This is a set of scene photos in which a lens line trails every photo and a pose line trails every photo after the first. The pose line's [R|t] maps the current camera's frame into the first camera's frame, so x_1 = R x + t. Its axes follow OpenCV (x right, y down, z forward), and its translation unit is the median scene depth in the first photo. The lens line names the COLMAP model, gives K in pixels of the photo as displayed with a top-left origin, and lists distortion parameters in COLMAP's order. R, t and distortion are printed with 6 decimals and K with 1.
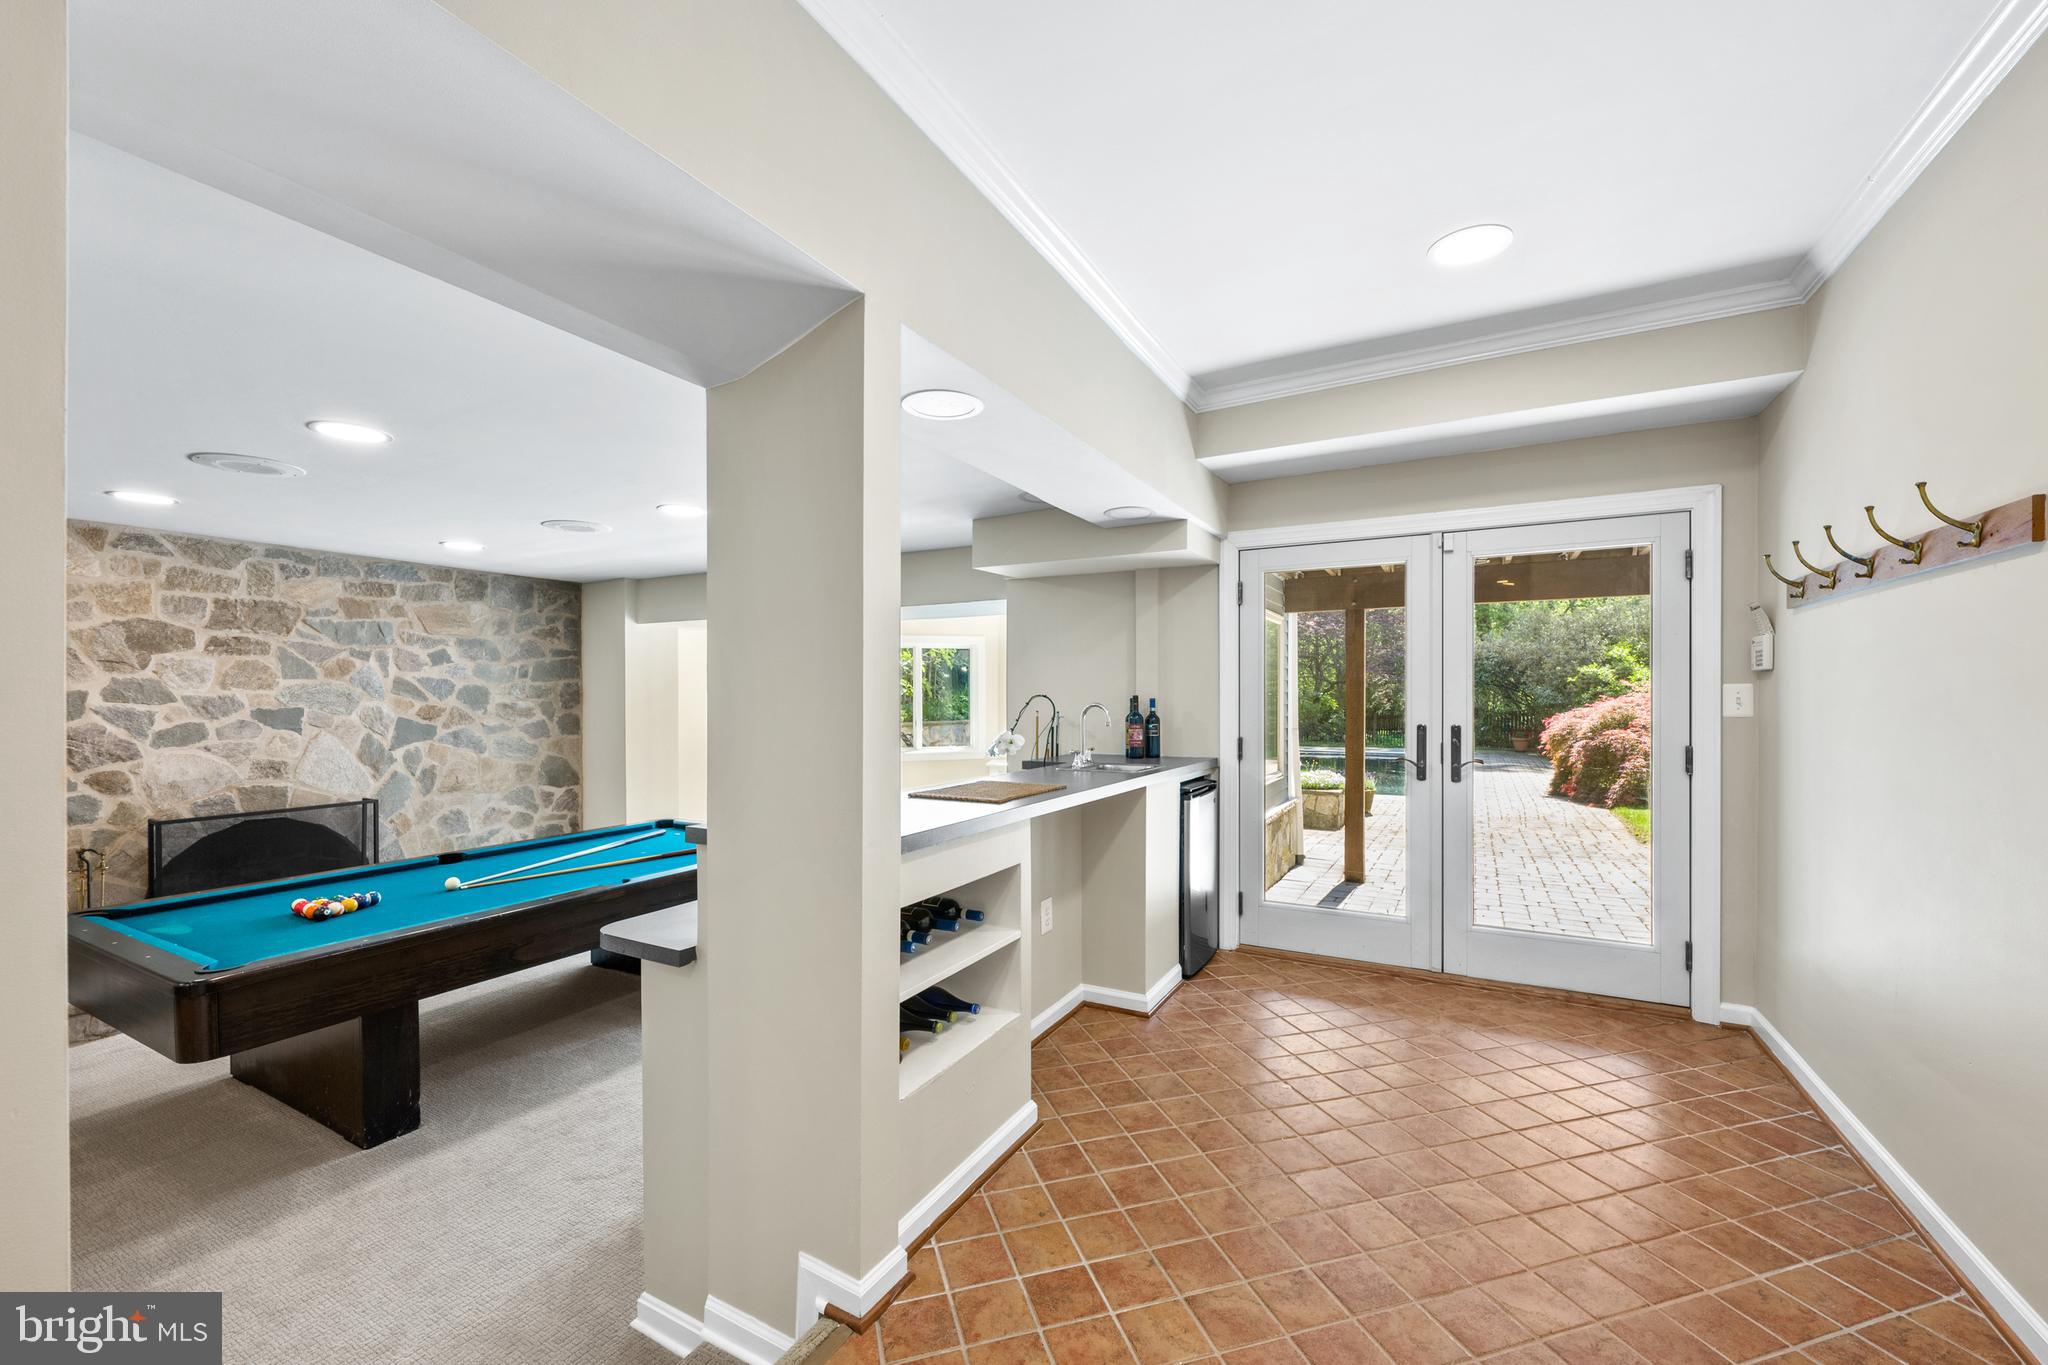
lens RADIAL K [[829.4, 0, 1024.4], [0, 829.4, 692.9], [0, 0, 1]] dist [0.000128, 0.000081]
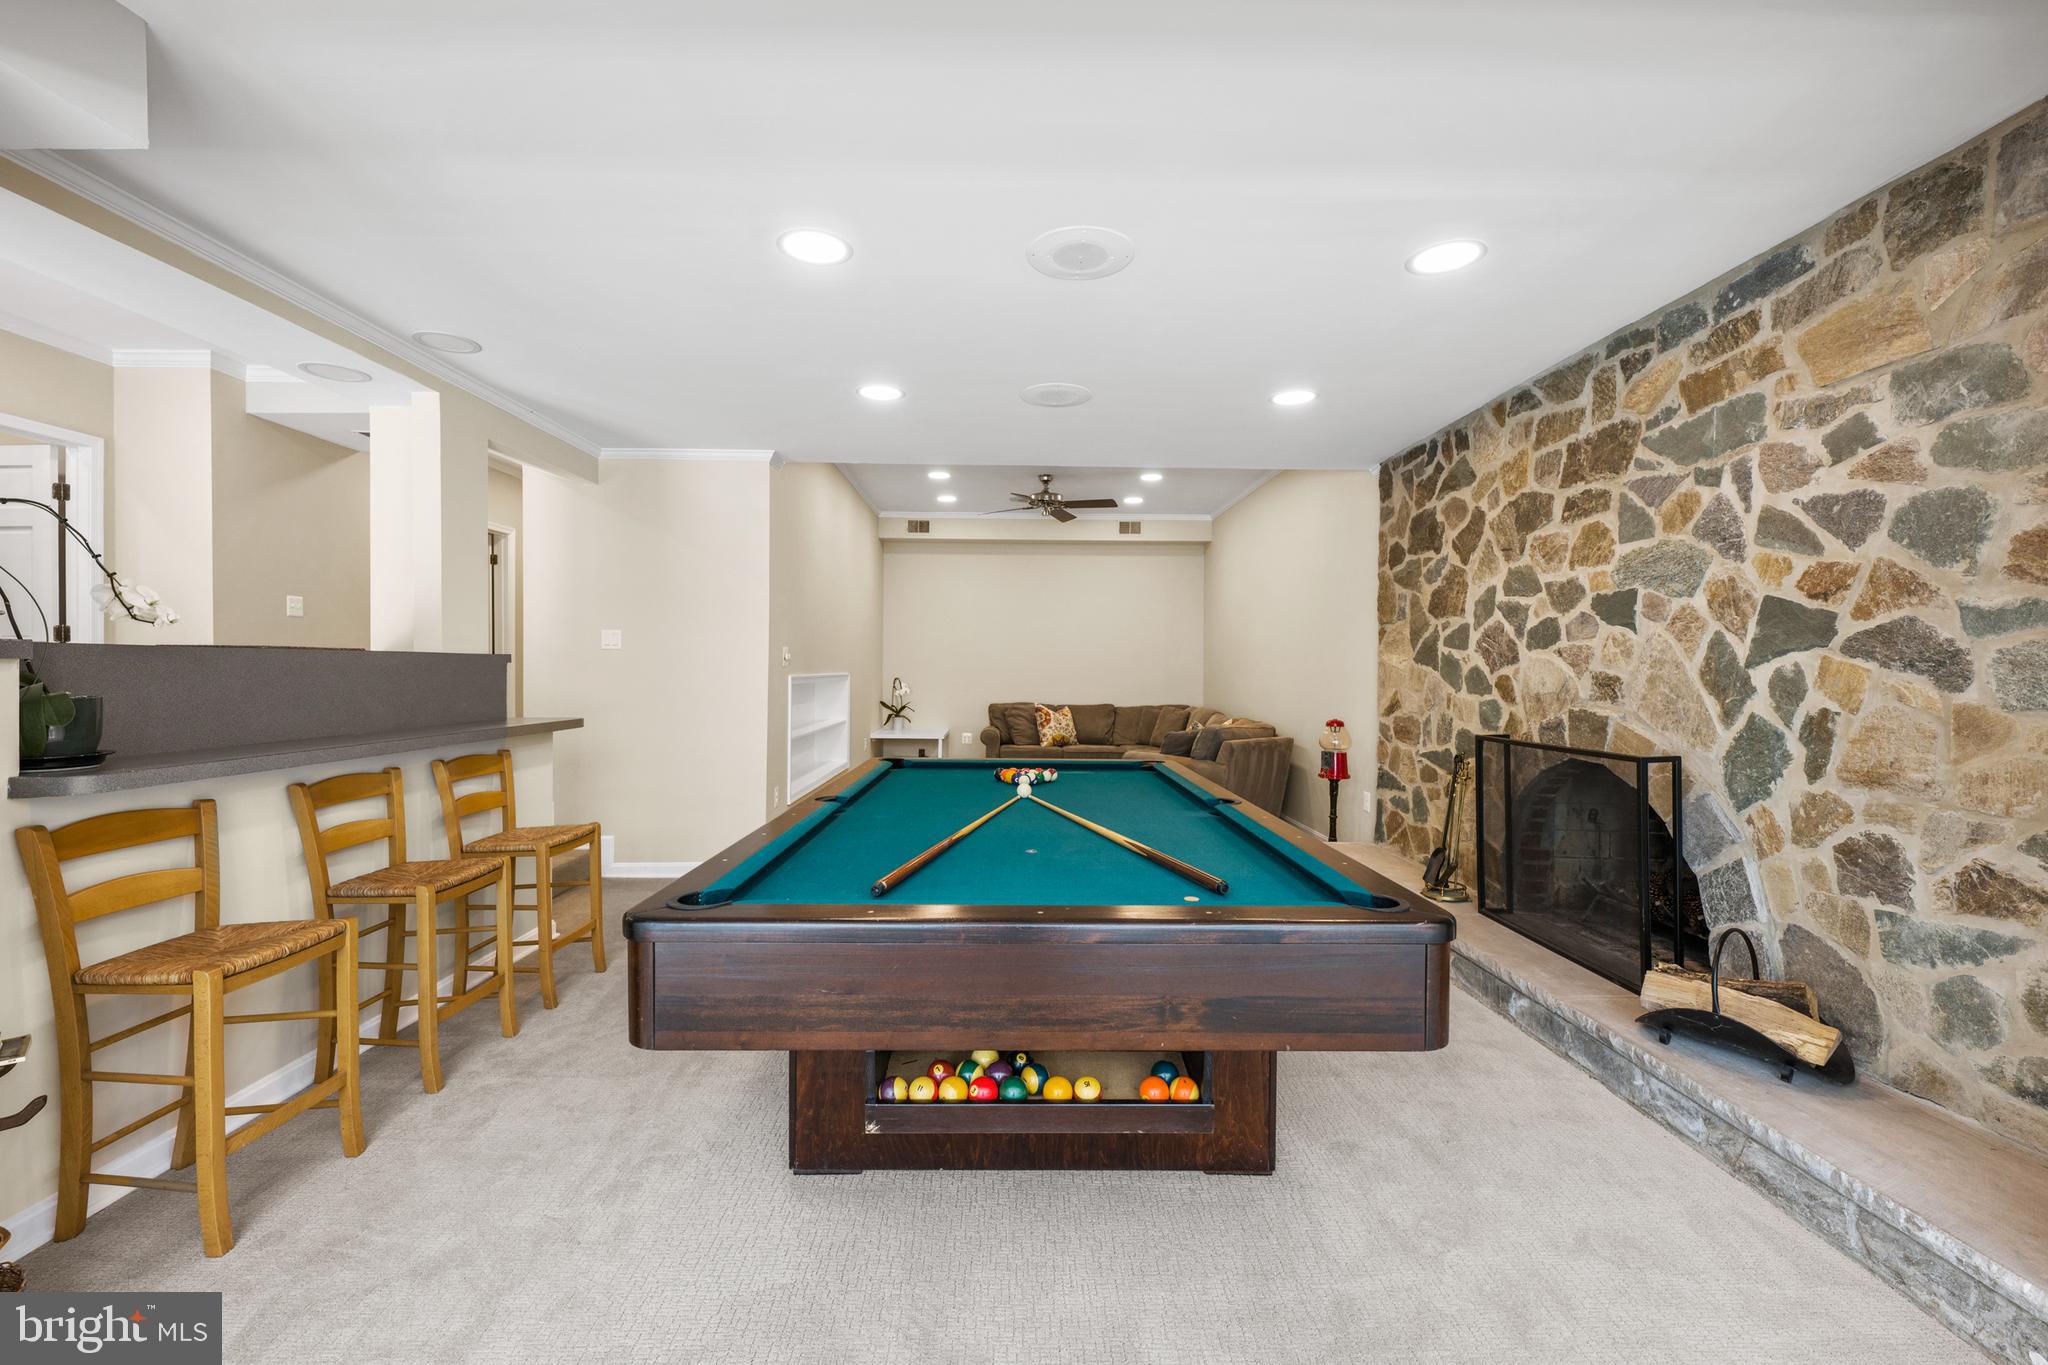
lens RADIAL K [[829.4, 0, 1021.3], [0, 829.4, 676.0], [0, 0, 1]] dist [0.000128, 0.000081]
pose [[-0.861871, 0.002424, -0.507123, -0.183797], [-0.002718, 0.999952, 0.009399, 0.074841], [0.507121, 0.009479, -0.861823, 1.265803]]
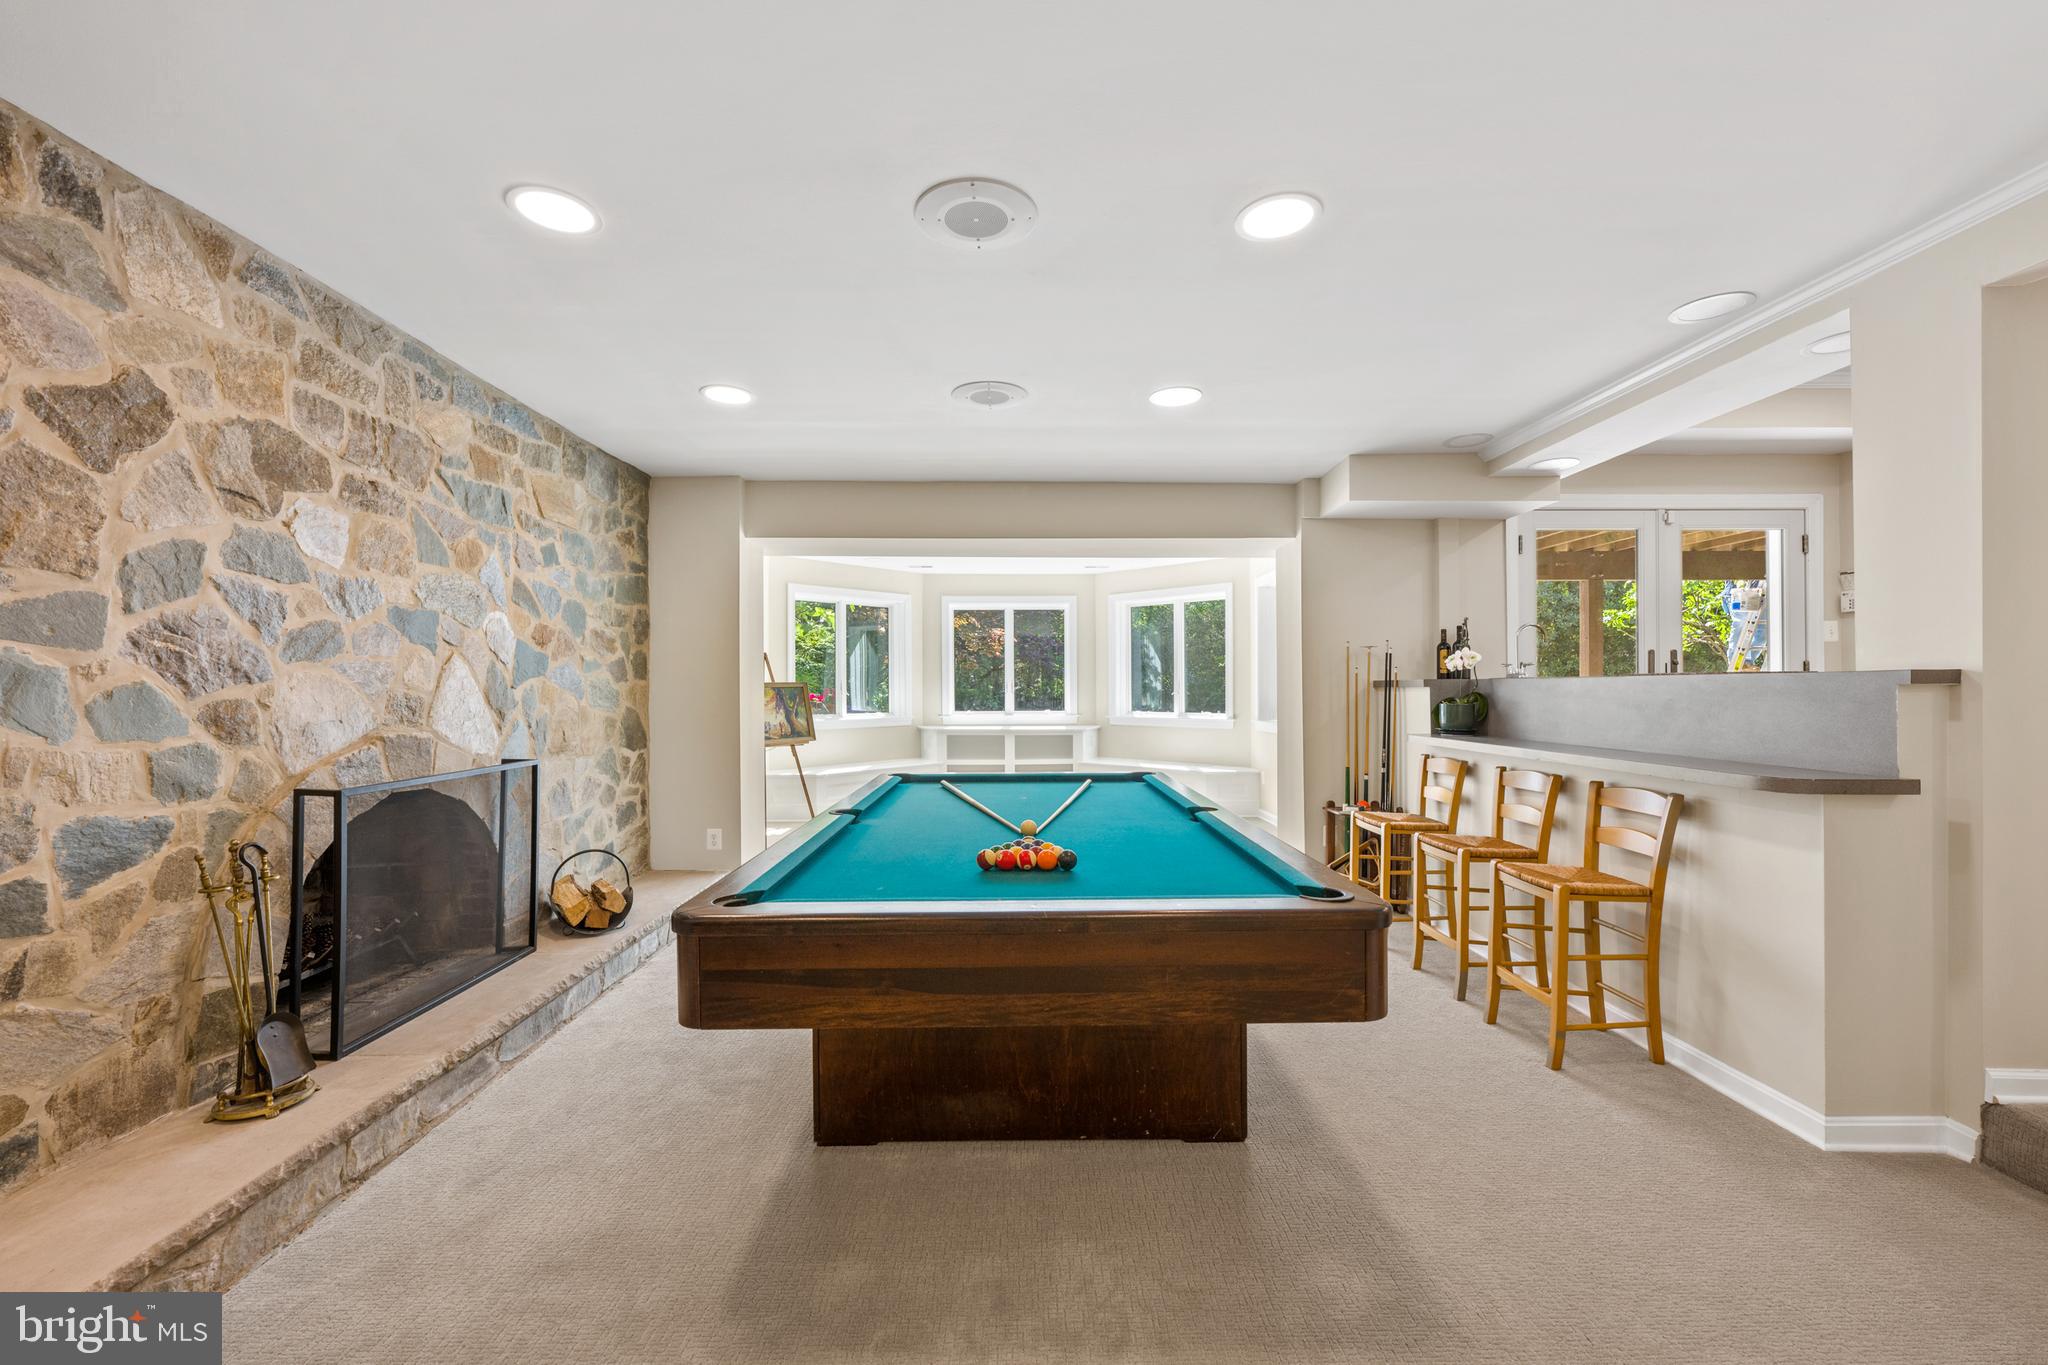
lens RADIAL K [[829.4, 0, 1020.2], [0, 829.4, 681.2], [0, 0, 1]] dist [0.000128, 0.000081]
pose [[0.865353, 0.004894, 0.501138, -0.789278], [-0.000482, 0.999960, -0.008933, 0.073317], [-0.501162, 0.007489, 0.865321, 0.246528]]
